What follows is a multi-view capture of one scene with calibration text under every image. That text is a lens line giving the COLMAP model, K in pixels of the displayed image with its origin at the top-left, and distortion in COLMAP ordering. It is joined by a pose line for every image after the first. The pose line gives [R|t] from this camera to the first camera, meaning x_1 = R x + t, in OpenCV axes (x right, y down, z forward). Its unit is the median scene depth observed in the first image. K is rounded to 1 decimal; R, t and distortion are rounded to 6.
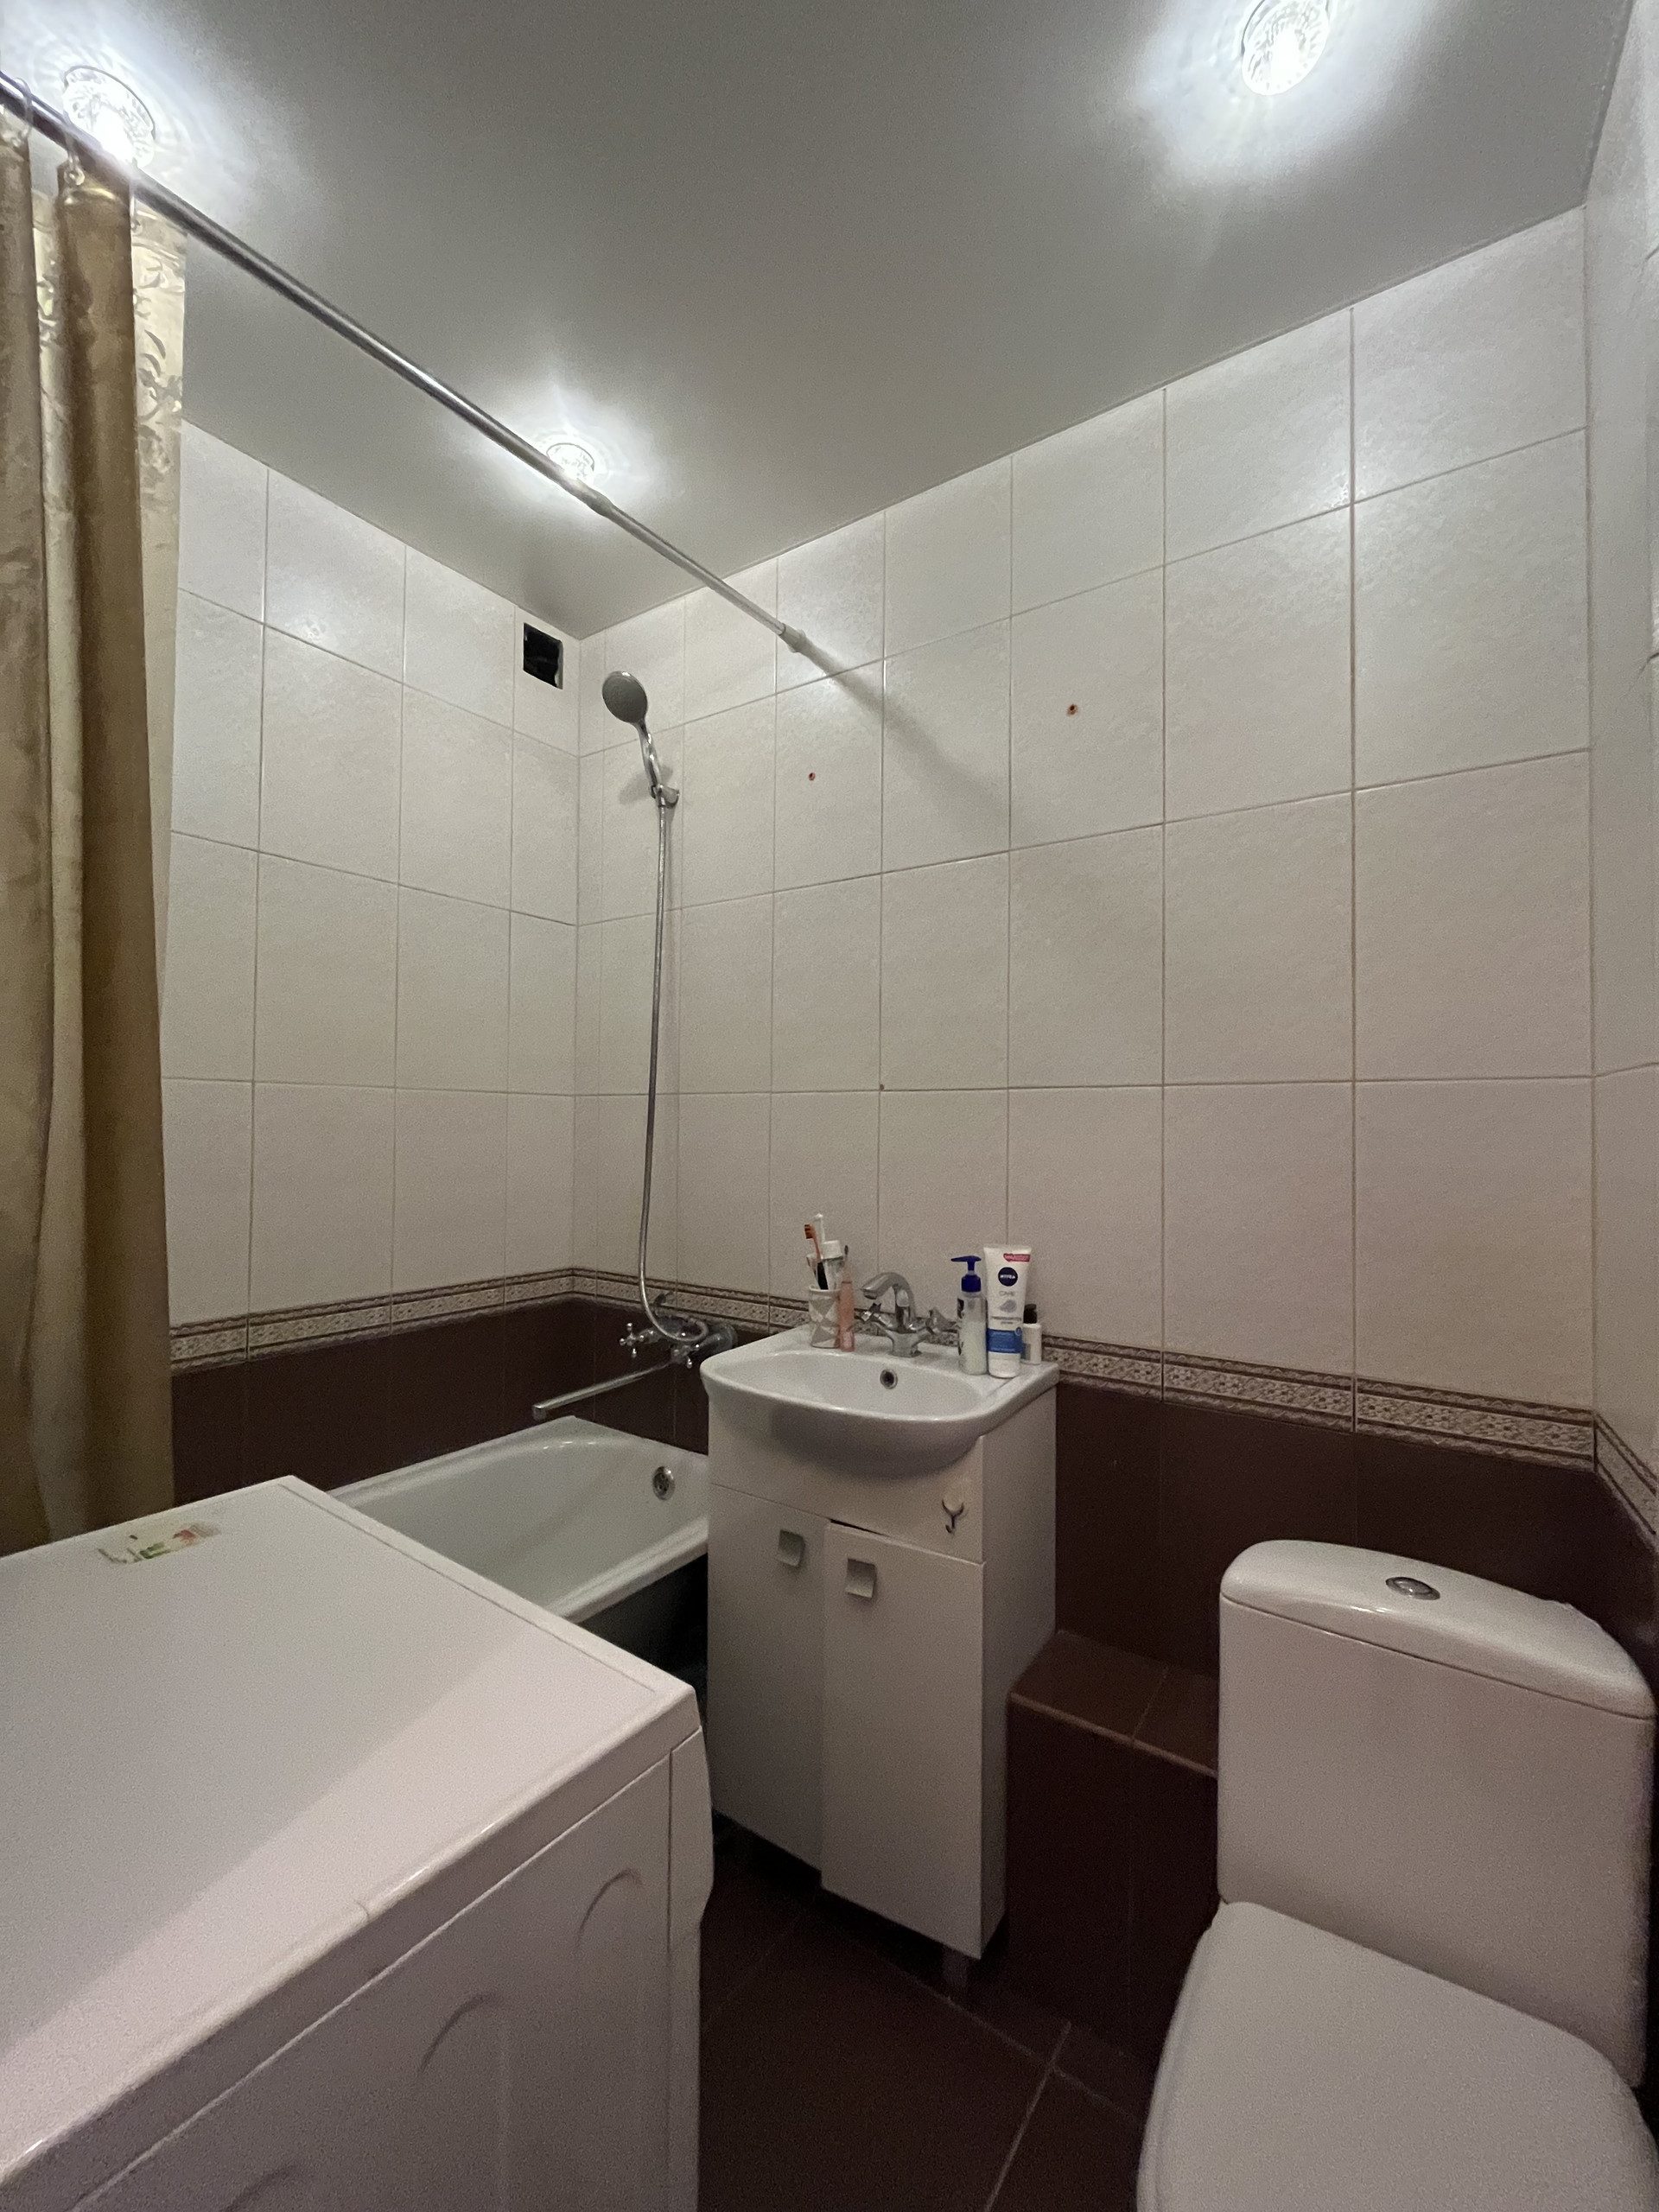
lens RADIAL K [[892.4, 0, 838.8], [0, 892.4, 1109.4], [0, 0, 1]] dist [-0.003105, 0.000015]
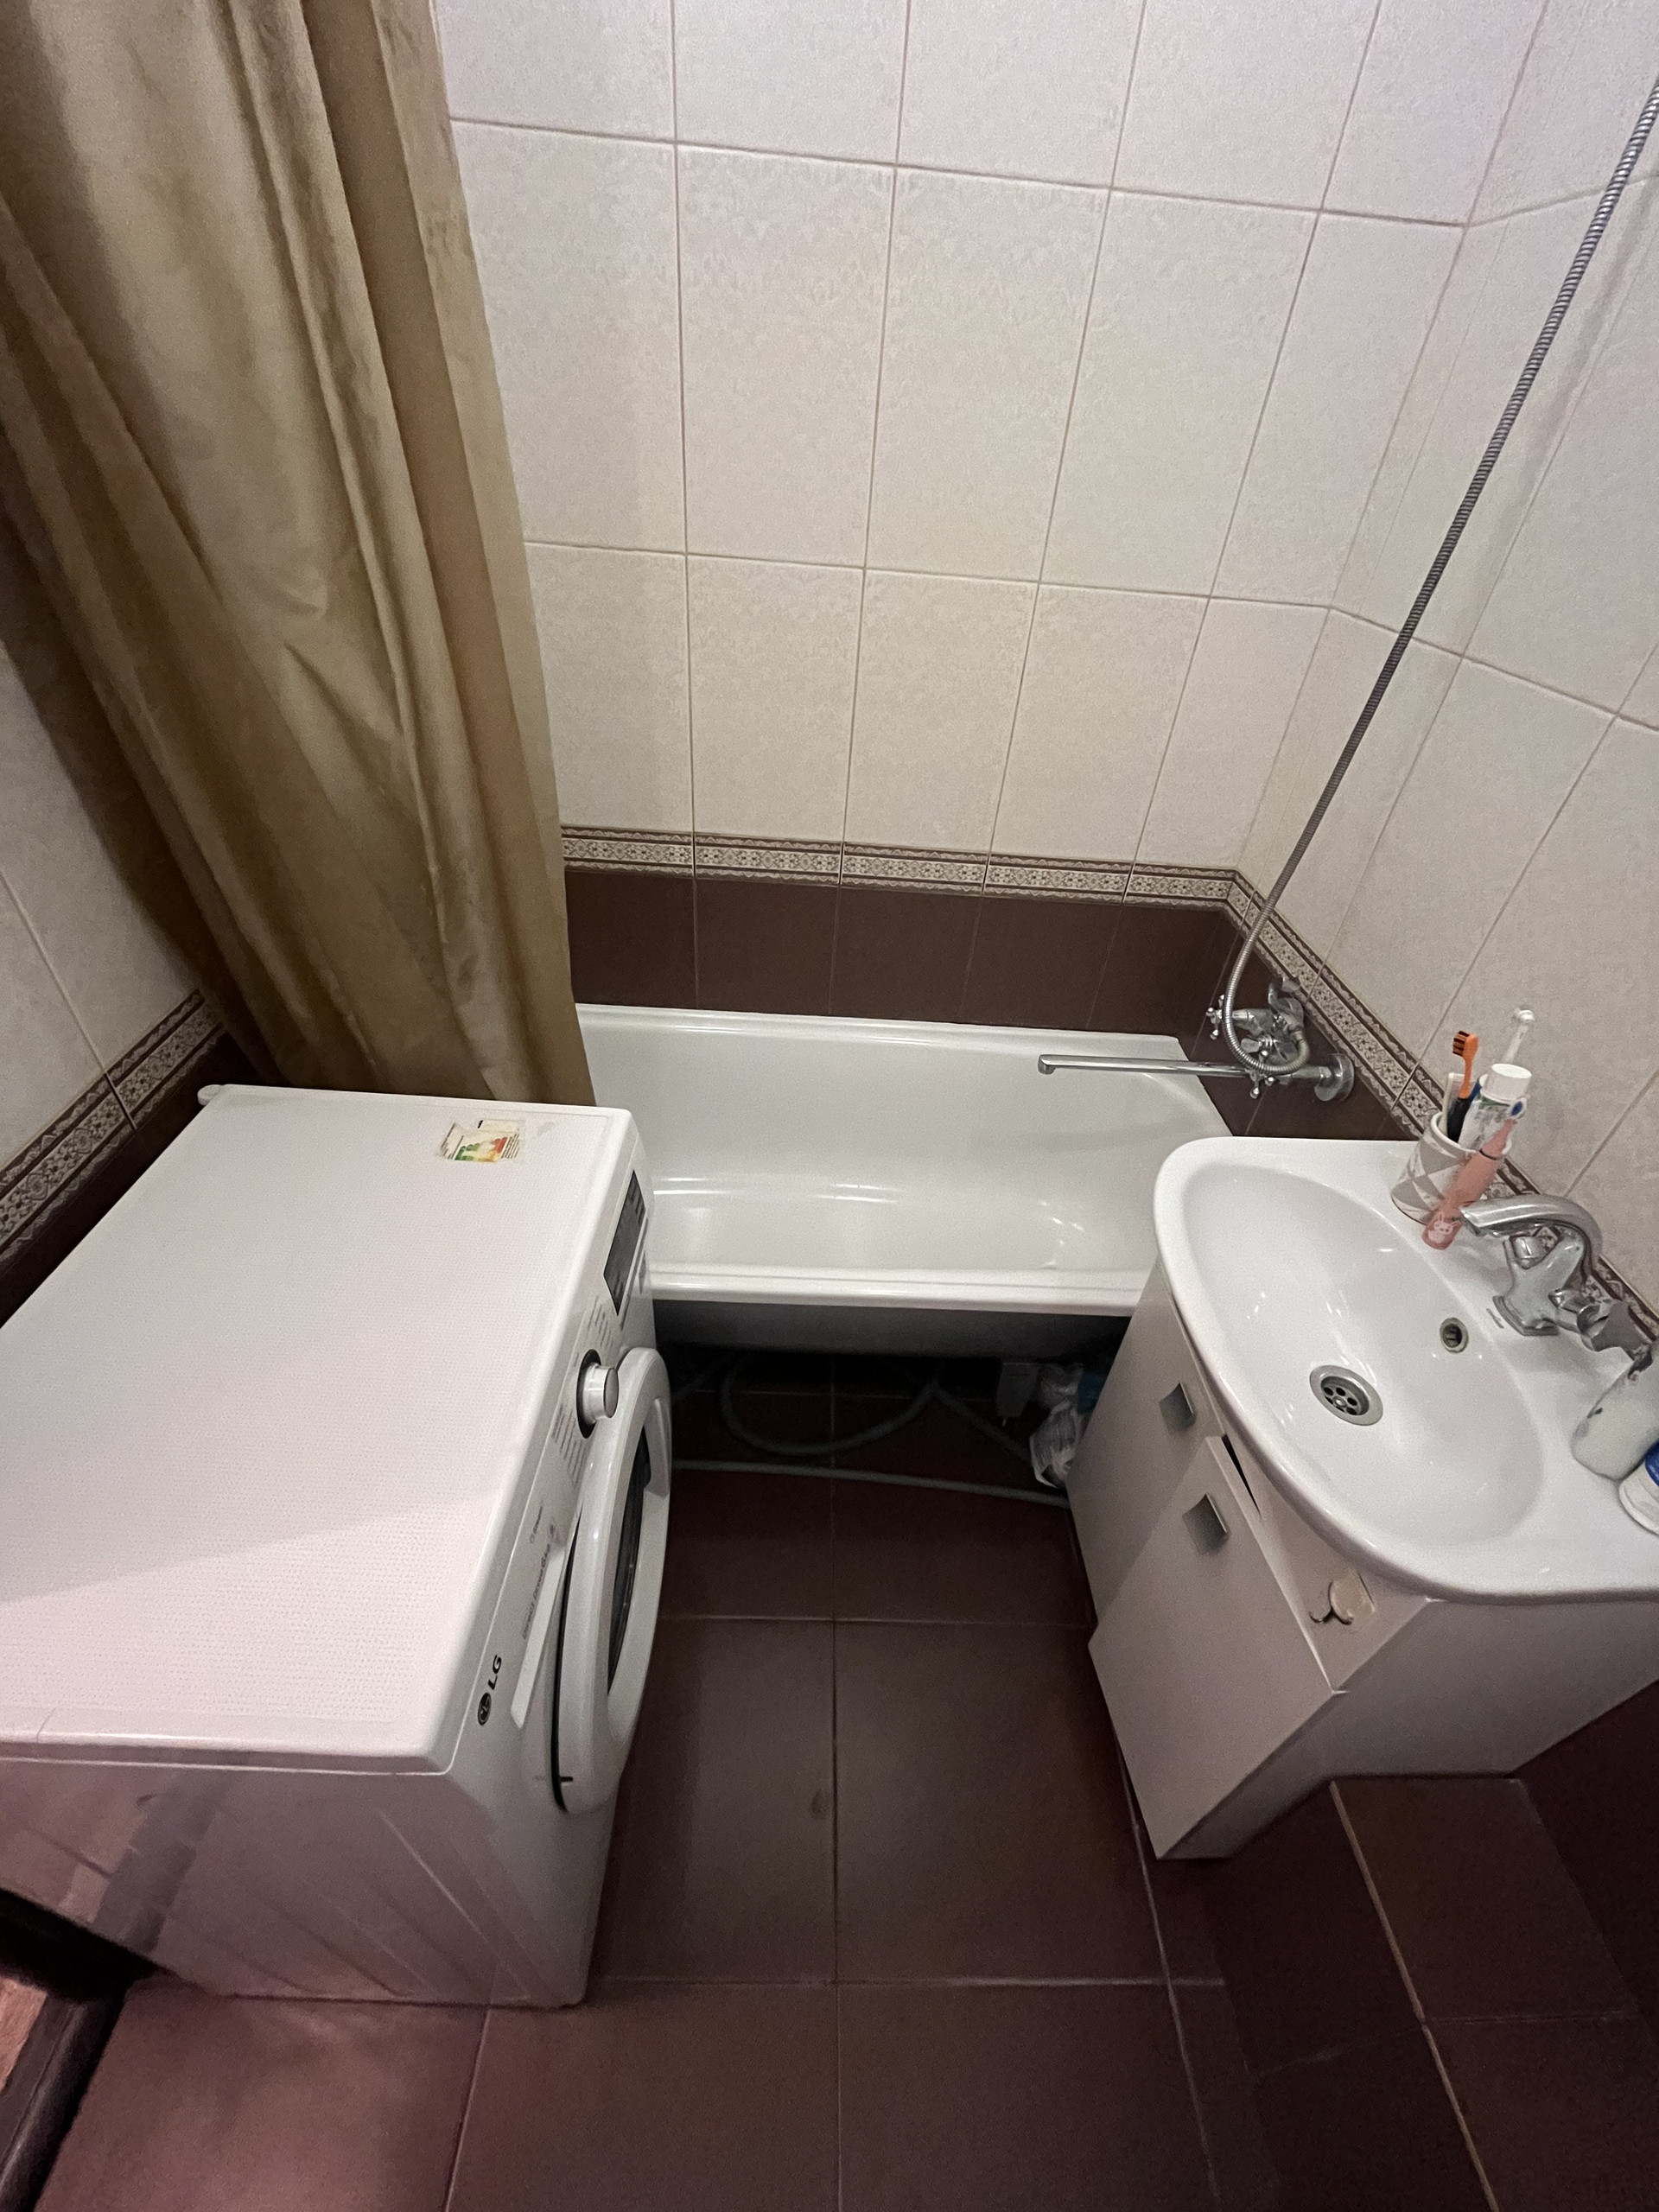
lens RADIAL K [[892.4, 0, 838.1], [0, 892.4, 1110.7], [0, 0, 1]] dist [-0.003105, 0.000015]
pose [[0.579182, 0.526022, -0.622776, 0.102342], [-0.050134, 0.785494, 0.616836, -0.142408], [0.813655, -0.326037, 0.481315, 0.418666]]
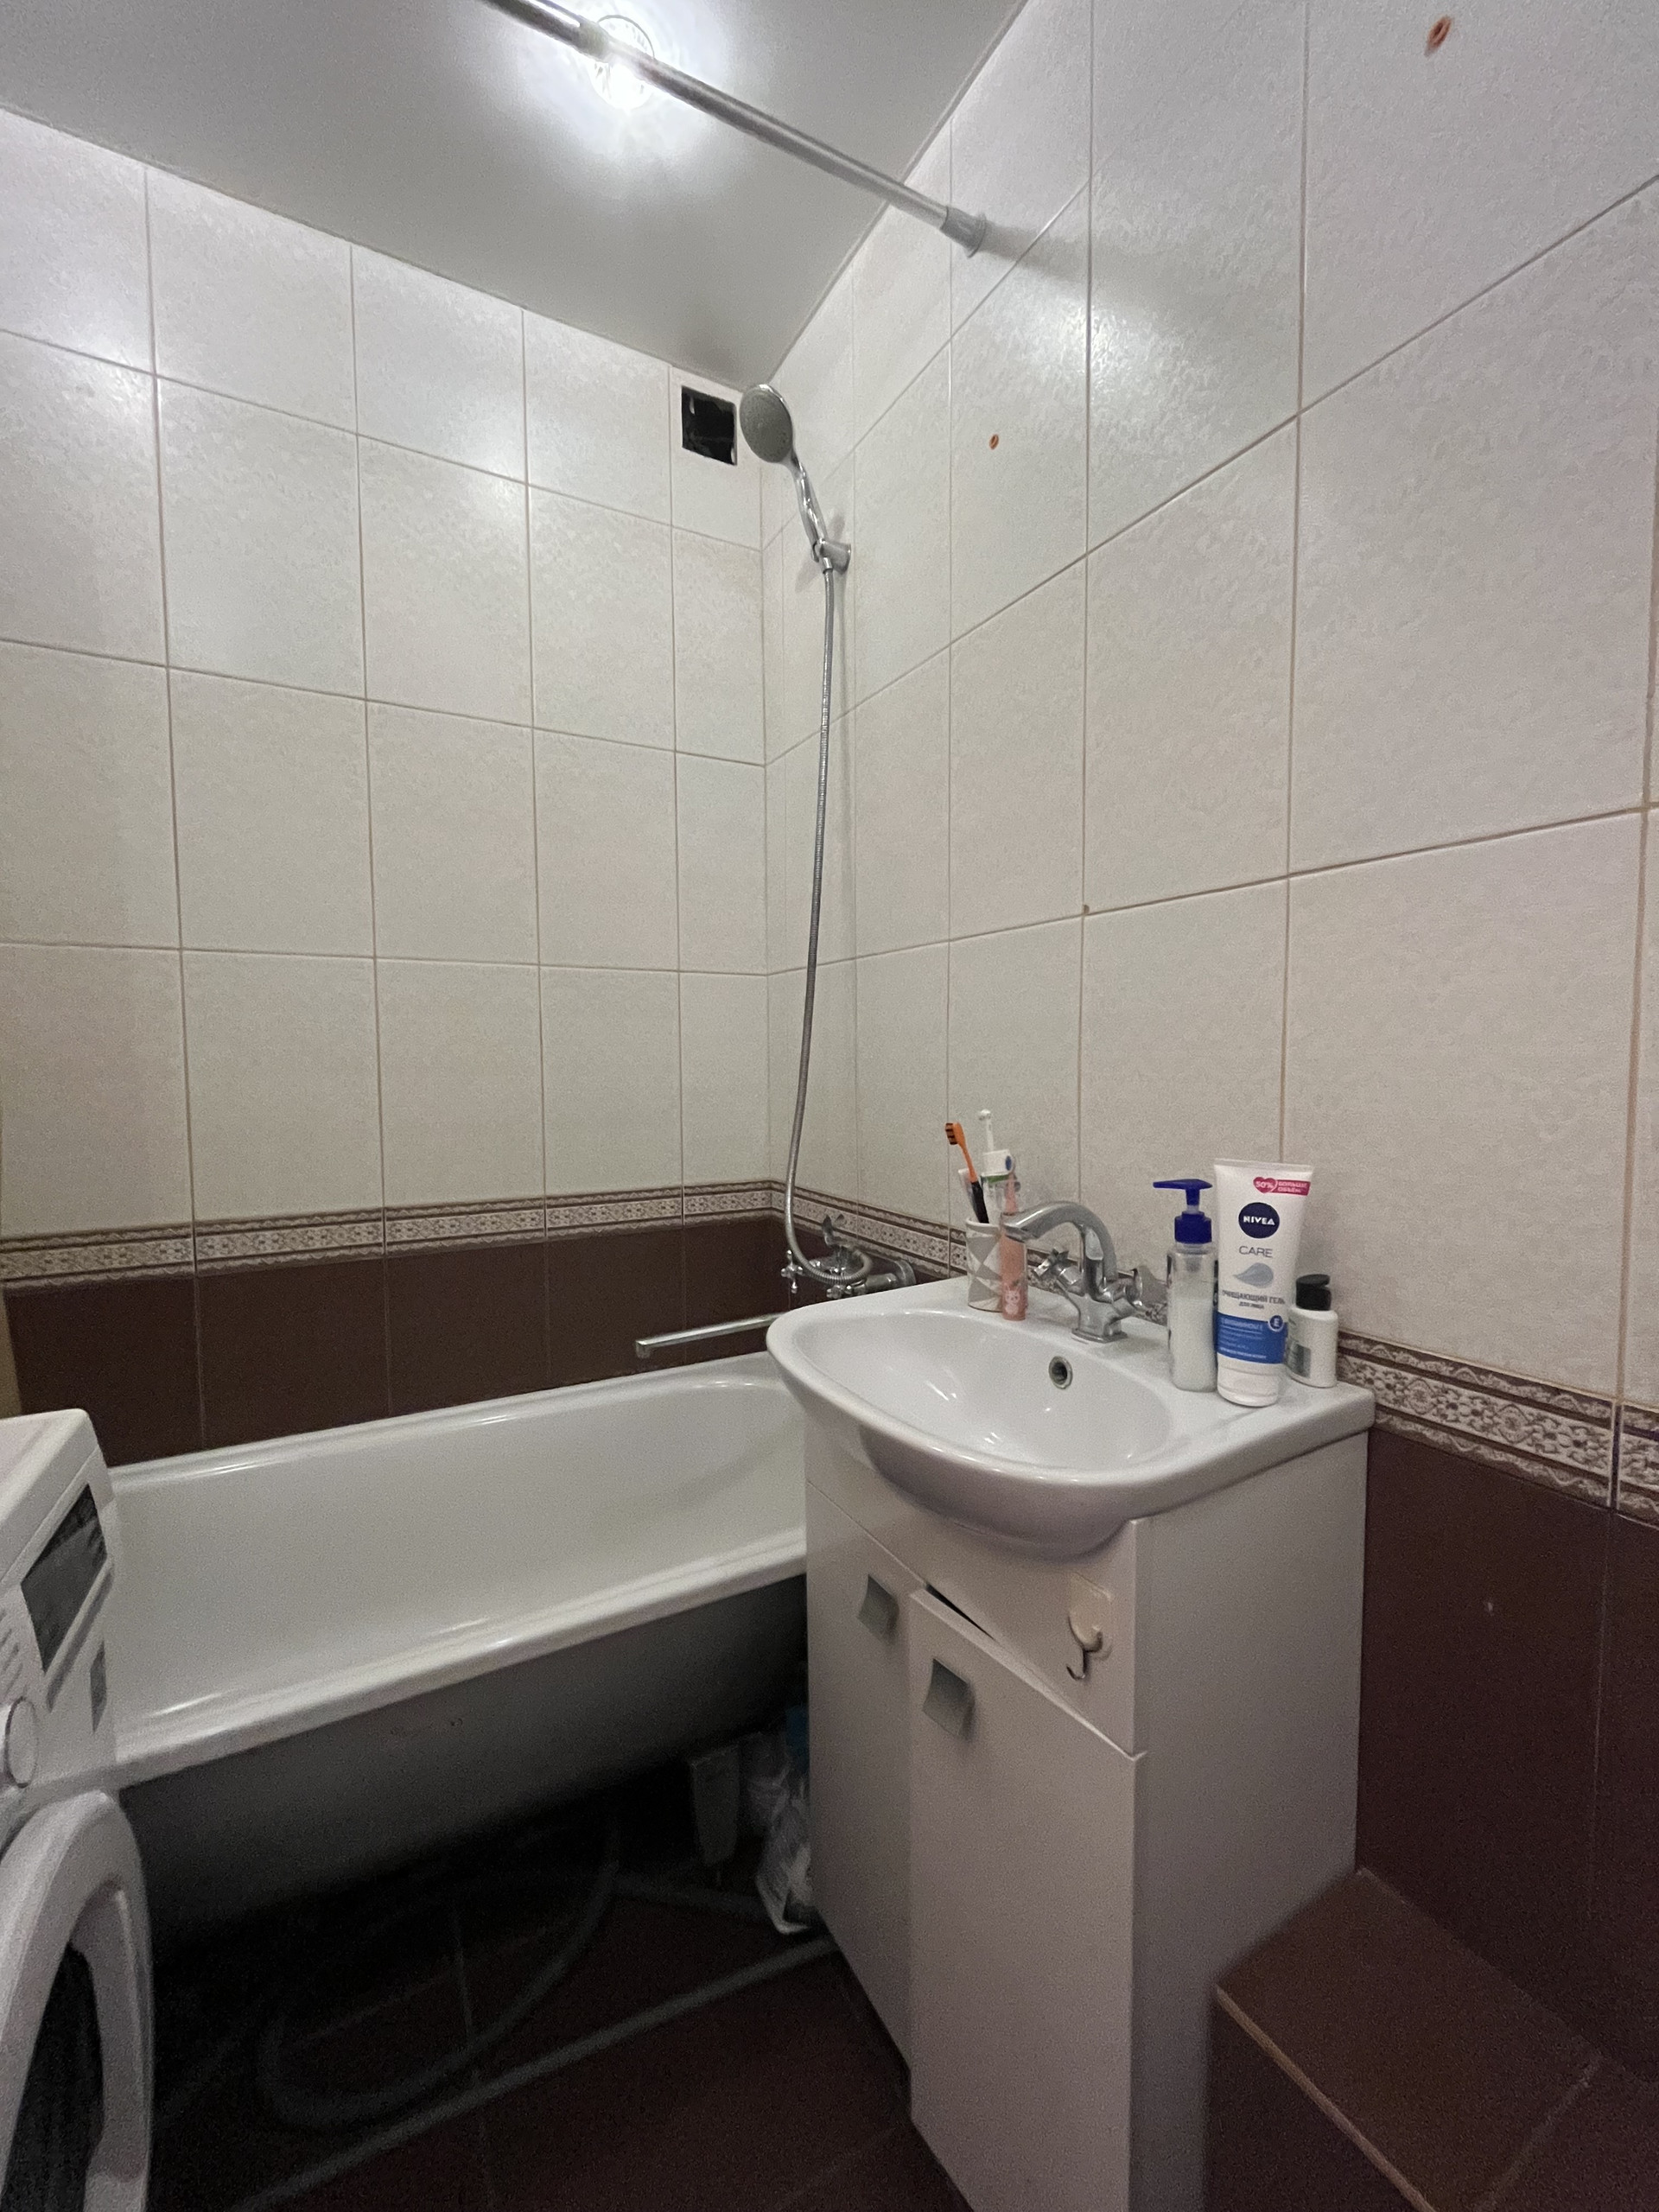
lens RADIAL K [[892.4, 0, 837.3], [0, 892.4, 1110.9], [0, 0, 1]] dist [-0.003105, 0.000015]
pose [[0.896932, 0.012062, -0.442004, 0.178030], [0.022718, 0.997051, 0.073309, 0.069469], [0.441584, -0.075794, 0.894013, 0.373423]]
